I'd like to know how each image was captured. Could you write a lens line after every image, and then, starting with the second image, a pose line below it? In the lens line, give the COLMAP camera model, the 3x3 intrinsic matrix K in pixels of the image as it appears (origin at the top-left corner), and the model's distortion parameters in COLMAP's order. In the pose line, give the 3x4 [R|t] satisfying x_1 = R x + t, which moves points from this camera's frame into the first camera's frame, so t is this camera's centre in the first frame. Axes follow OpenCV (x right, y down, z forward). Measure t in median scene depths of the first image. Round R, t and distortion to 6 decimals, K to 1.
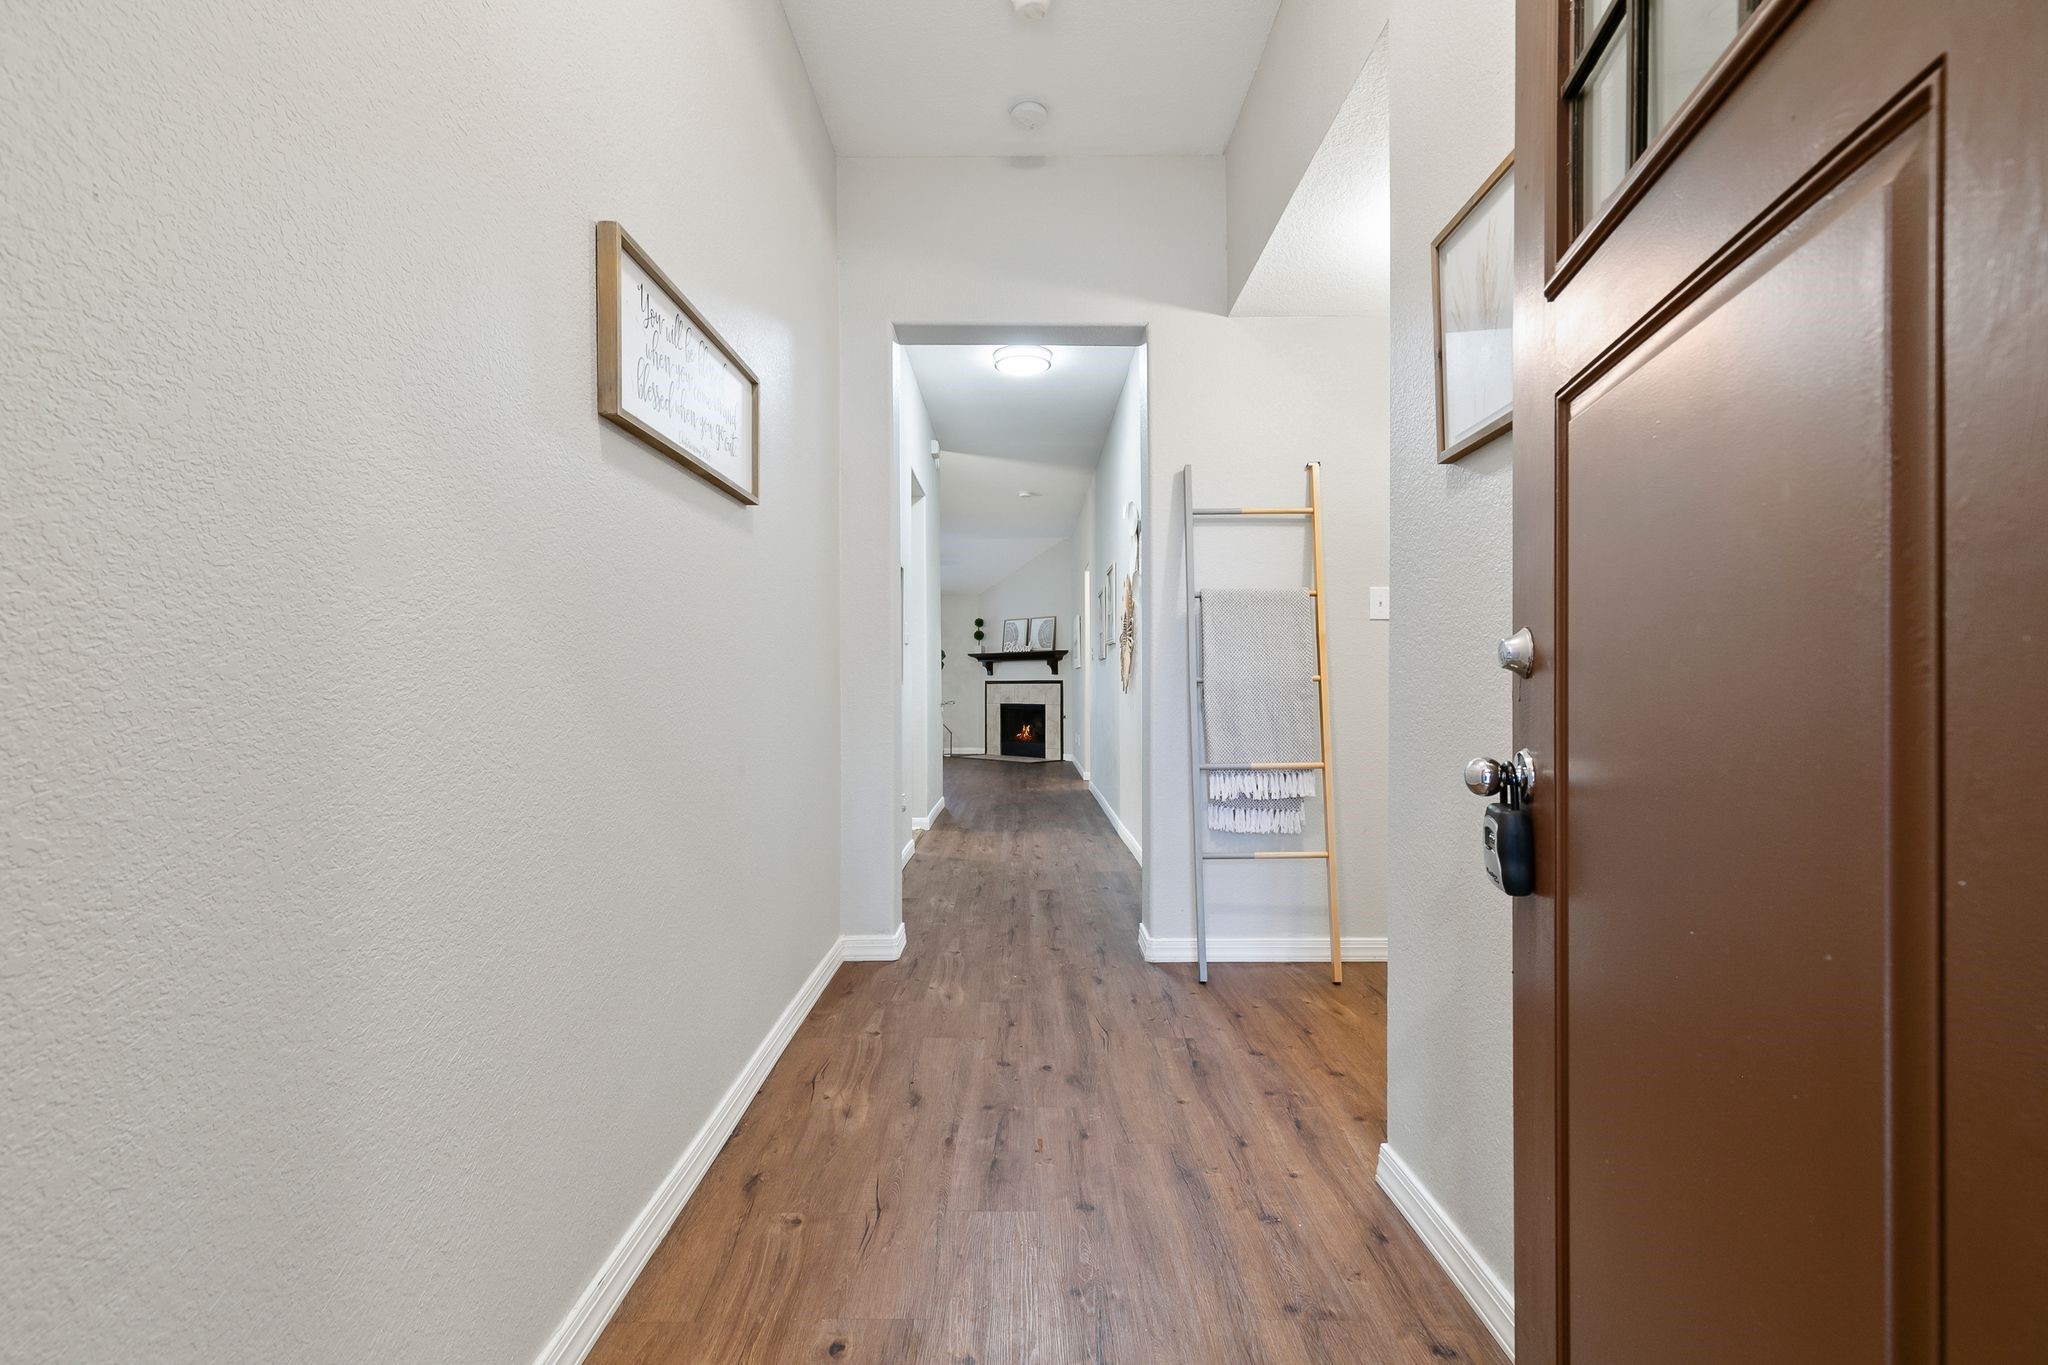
lens RADIAL K [[924.7, 0, 1025.4], [0, 924.7, 685.4], [0, 0, 1]] dist [0.008094, -0.003286]
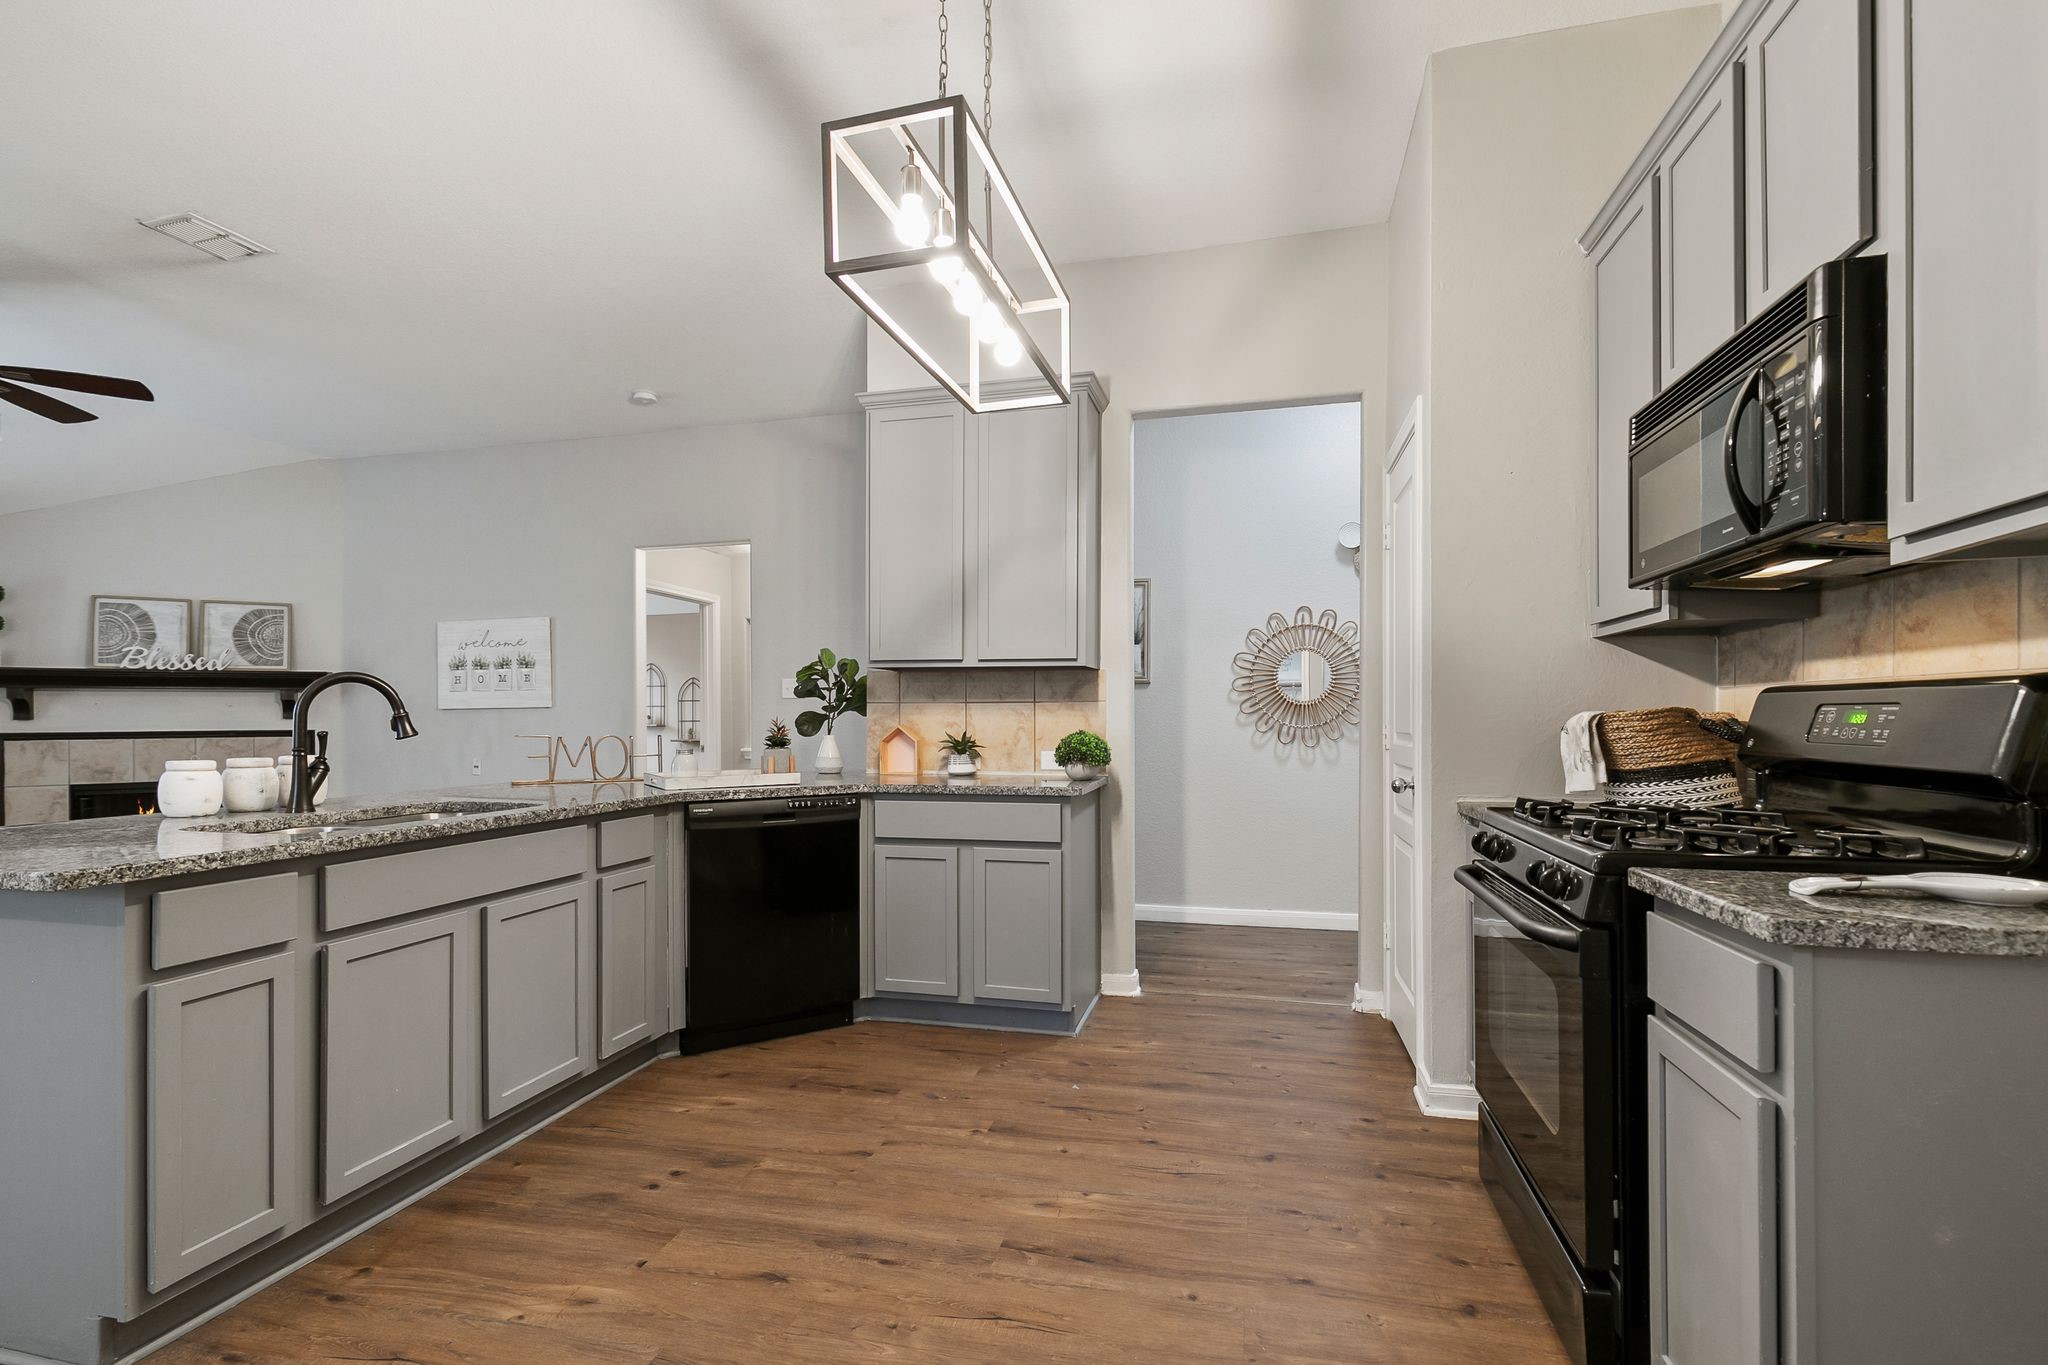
lens RADIAL K [[924.7, 0, 1022.9], [0, 924.7, 718.8], [0, 0, 1]] dist [0.008094, -0.003286]
pose [[0.245317, -0.004012, 0.969435, -0.350446], [0.008387, 0.999963, 0.002016, -0.008700], [-0.969407, 0.007636, 0.245341, 0.467044]]
